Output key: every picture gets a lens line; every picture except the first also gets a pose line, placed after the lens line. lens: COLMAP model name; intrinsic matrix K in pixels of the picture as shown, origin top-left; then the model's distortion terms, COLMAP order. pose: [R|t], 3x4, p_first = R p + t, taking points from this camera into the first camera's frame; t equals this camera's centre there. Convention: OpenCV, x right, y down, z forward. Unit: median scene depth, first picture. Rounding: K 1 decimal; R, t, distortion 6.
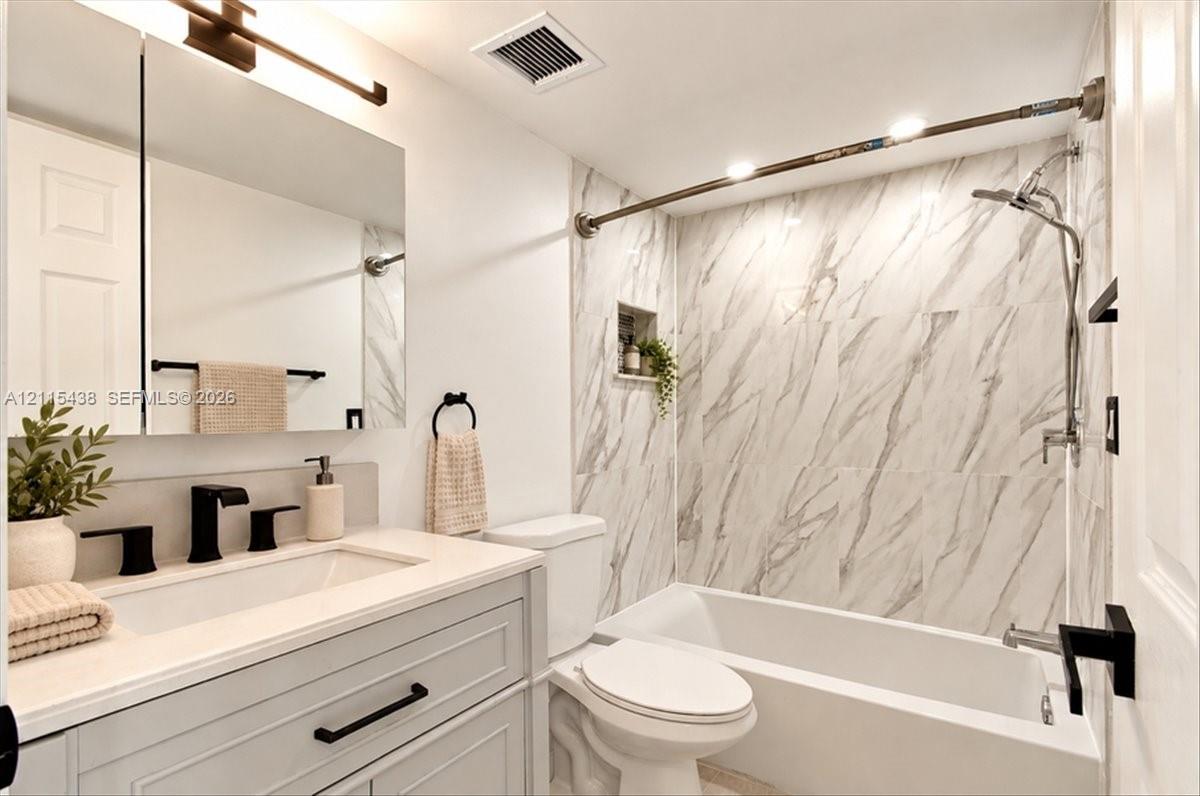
lens RADIAL K [[578.5, 0, 600.1], [0, 578.5, 399.0], [0, 0, 1]] dist [0.000352, -0.000017]
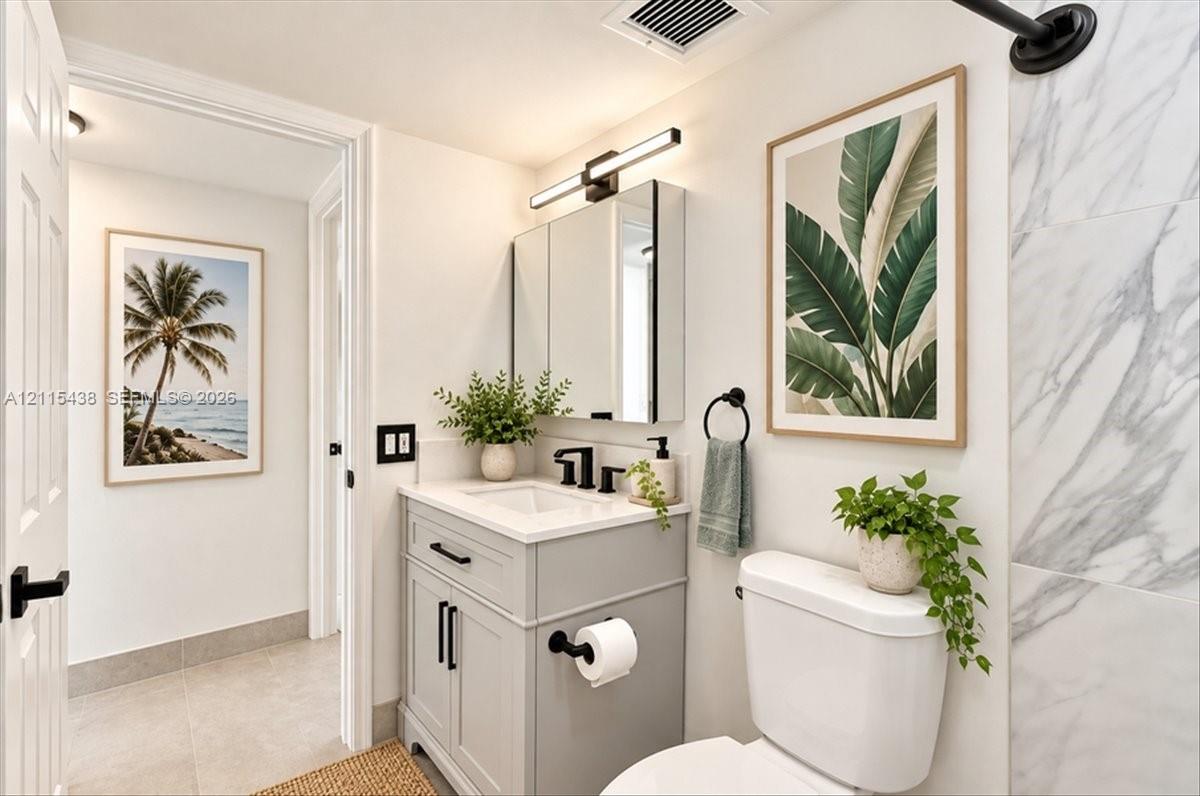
lens RADIAL K [[578.5, 0, 599.7], [0, 578.5, 395.1], [0, 0, 1]] dist [0.000352, -0.000017]
pose [[-0.298786, 0.009857, -0.954269, 0.683739], [0.000920, 0.999949, 0.010040, -0.026064], [0.954320, 0.002122, -0.298780, 1.009374]]
